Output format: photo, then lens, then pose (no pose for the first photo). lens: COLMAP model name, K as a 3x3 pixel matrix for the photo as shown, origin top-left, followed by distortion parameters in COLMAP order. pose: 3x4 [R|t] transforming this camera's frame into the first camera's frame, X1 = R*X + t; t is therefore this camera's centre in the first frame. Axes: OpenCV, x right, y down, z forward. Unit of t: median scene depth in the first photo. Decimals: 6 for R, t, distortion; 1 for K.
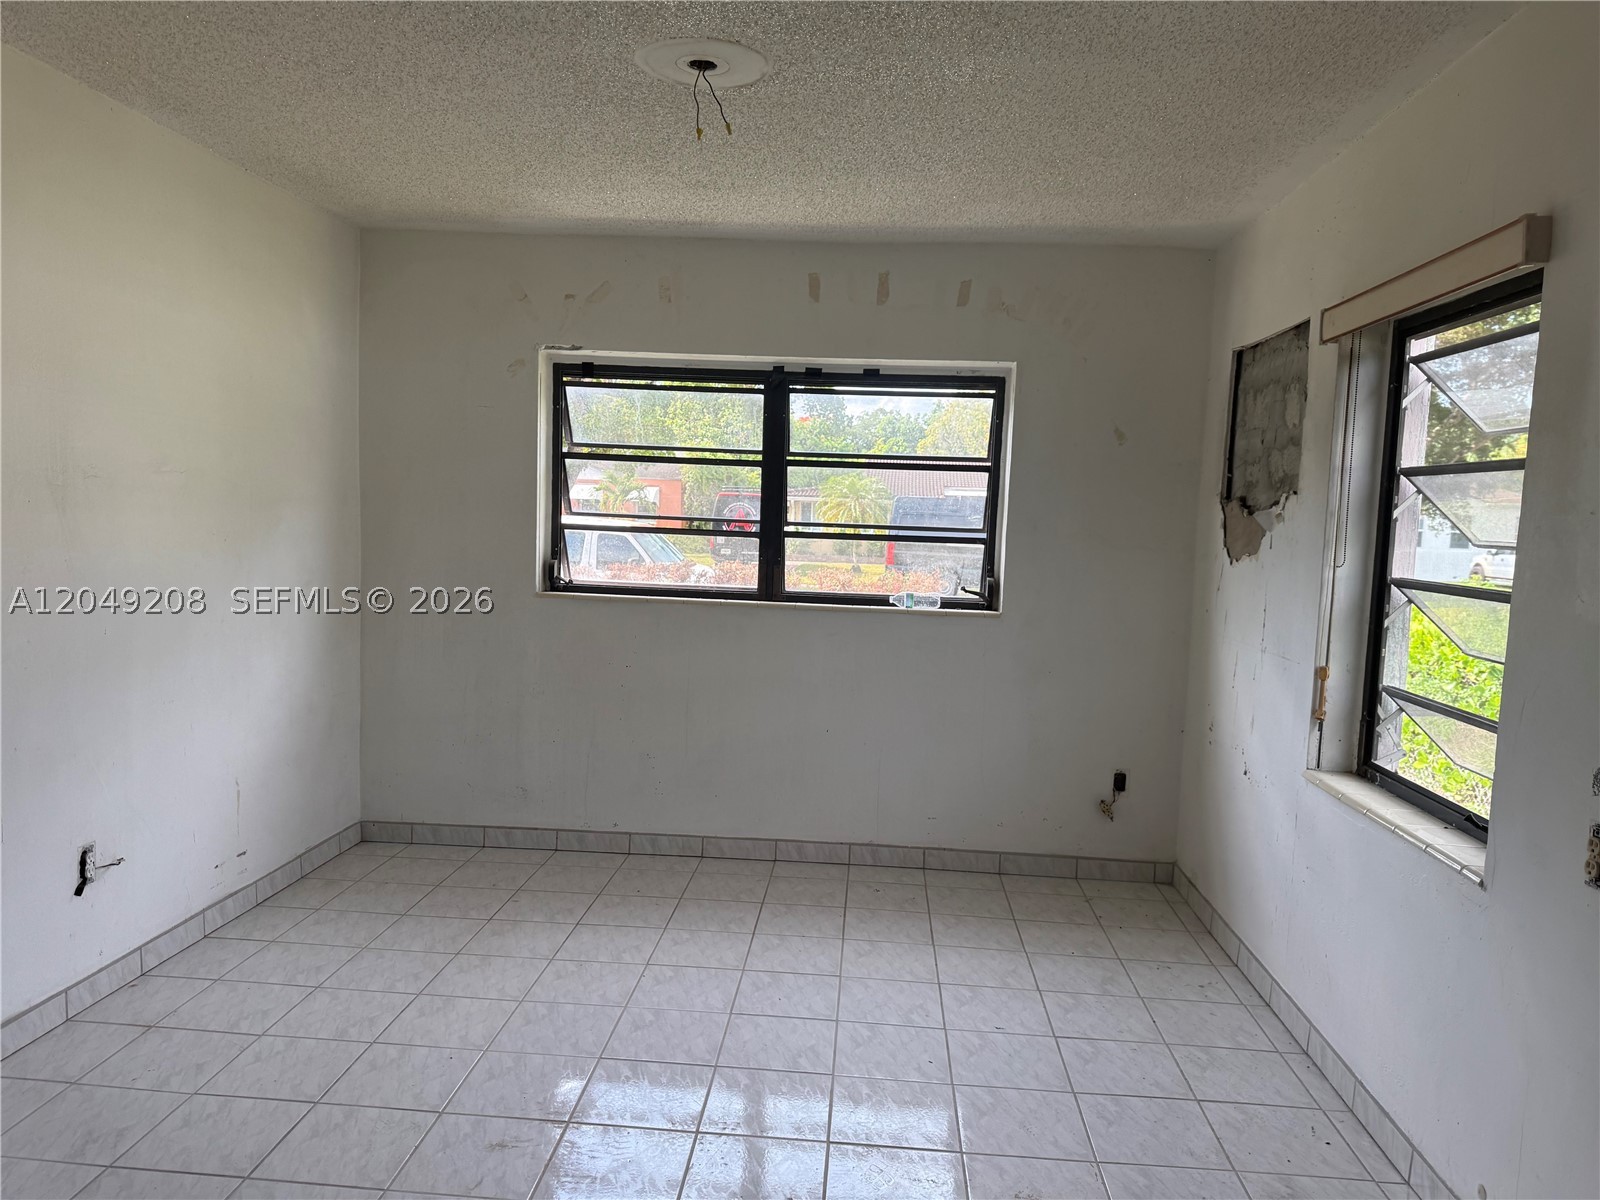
lens RADIAL K [[1124.1, 0, 801.7], [0, 1124.1, 612.2], [0, 0, 1]] dist [0.104540, -0.138675]
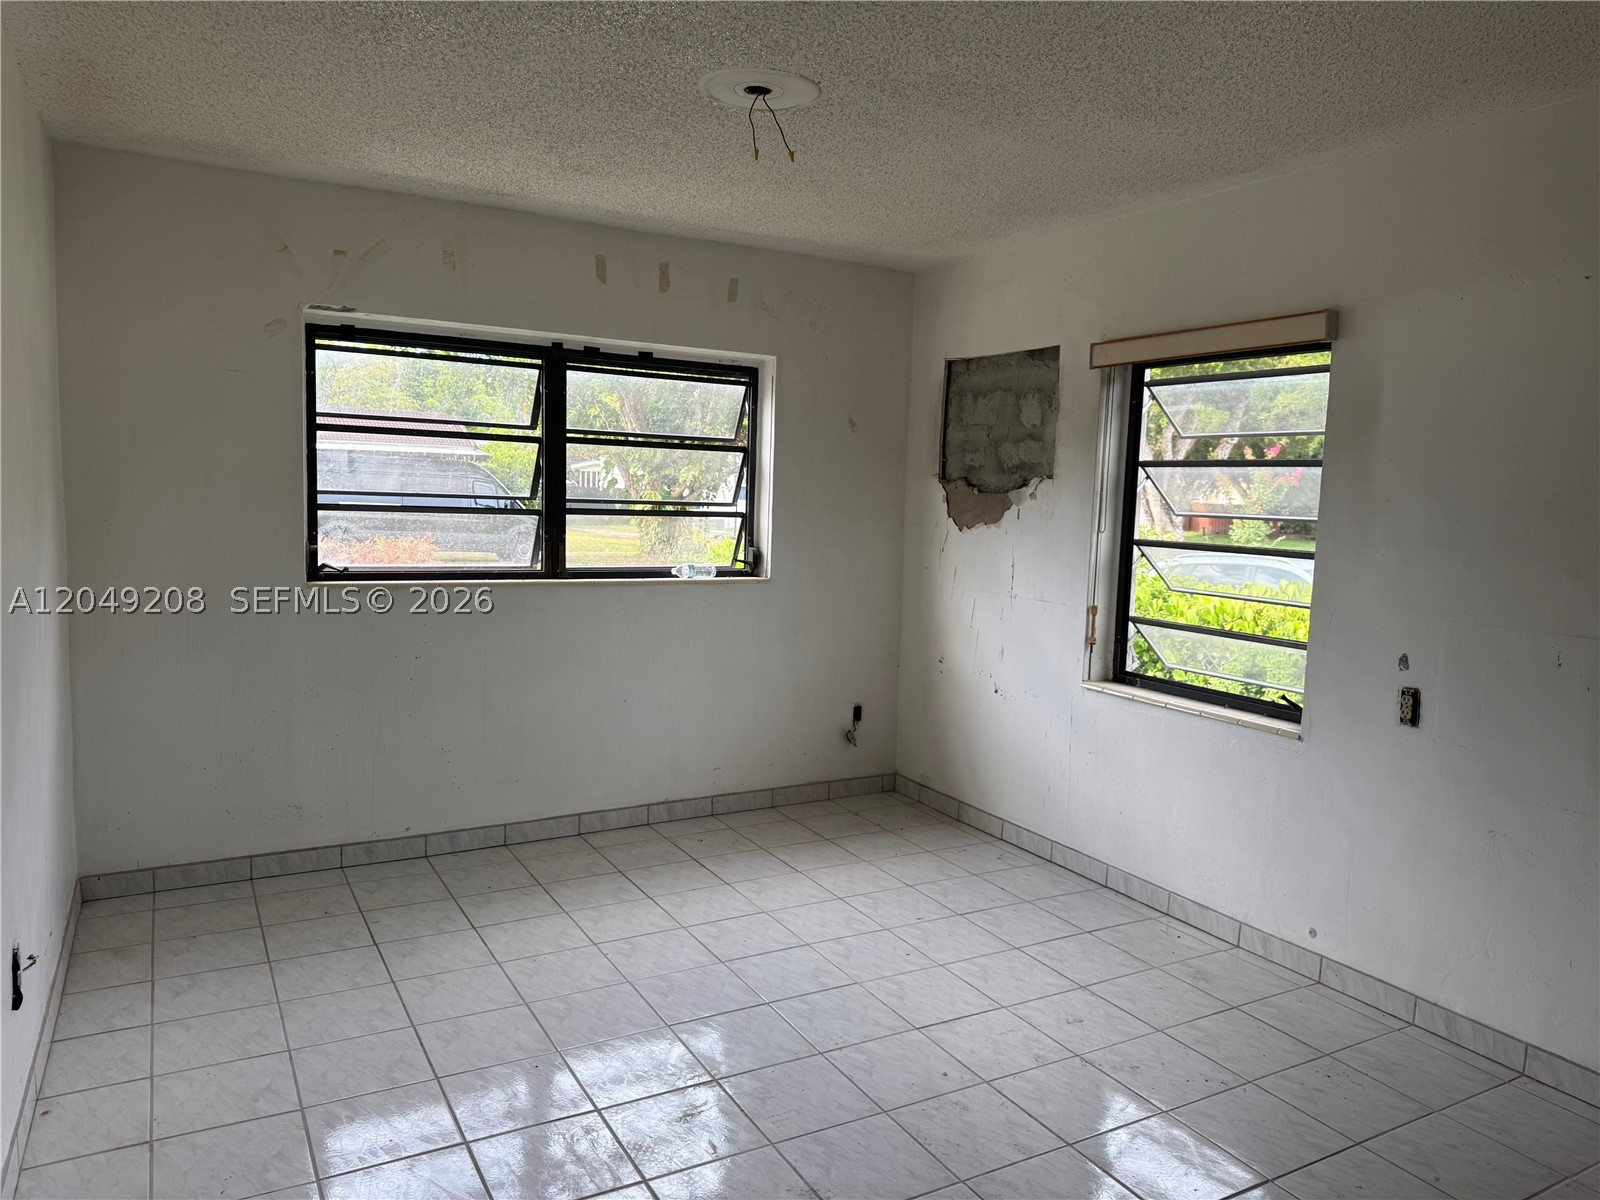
lens RADIAL K [[1124.1, 0, 806.8], [0, 1124.1, 595.6], [0, 0, 1]] dist [0.104540, -0.138675]
pose [[0.831070, -0.063227, 0.552562, -0.420829], [0.049002, 0.997978, 0.040493, -0.025888], [-0.554004, -0.006575, 0.832488, 0.042990]]
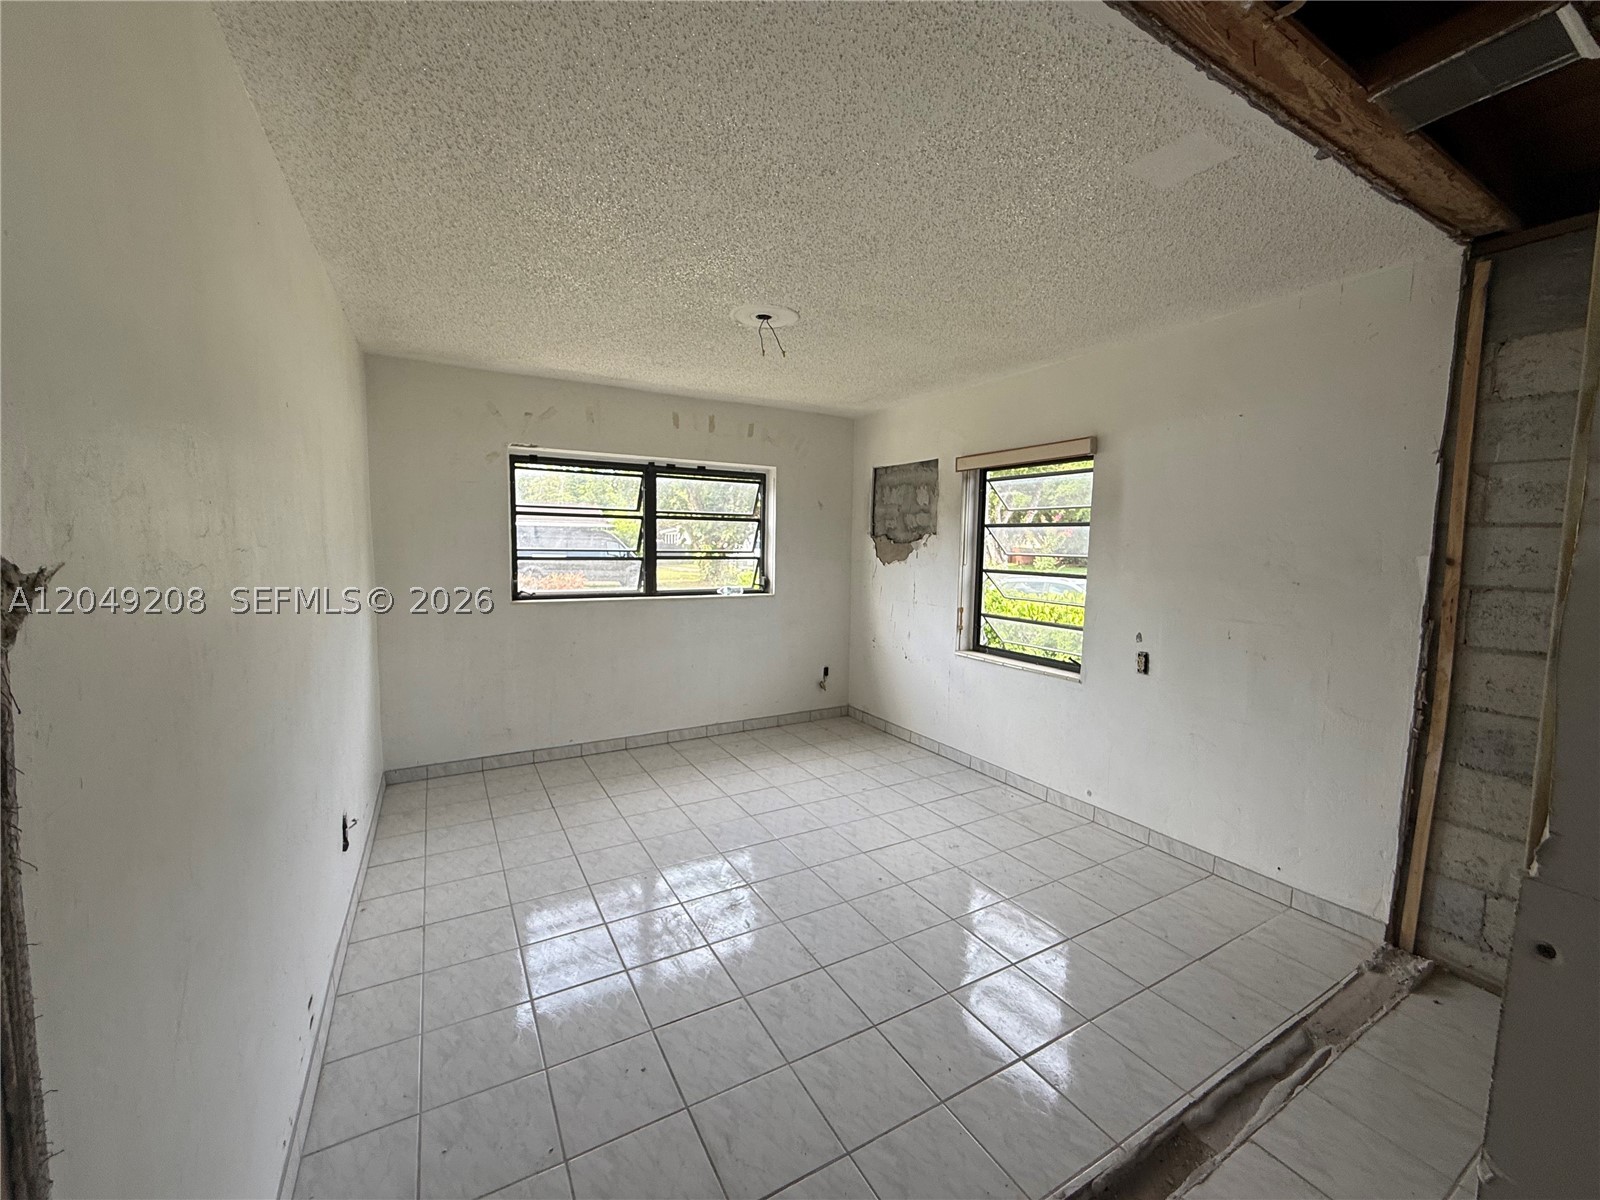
lens RADIAL K [[638.8, 0, 790.4], [0, 638.8, 597.8], [0, 0, 1]] dist [-0.001247, 0.000321]
pose [[0.833945, -0.071738, 0.547165, -0.412680], [0.064938, 0.997383, 0.031793, -0.027093], [-0.548014, 0.009018, 0.836421, 0.057621]]
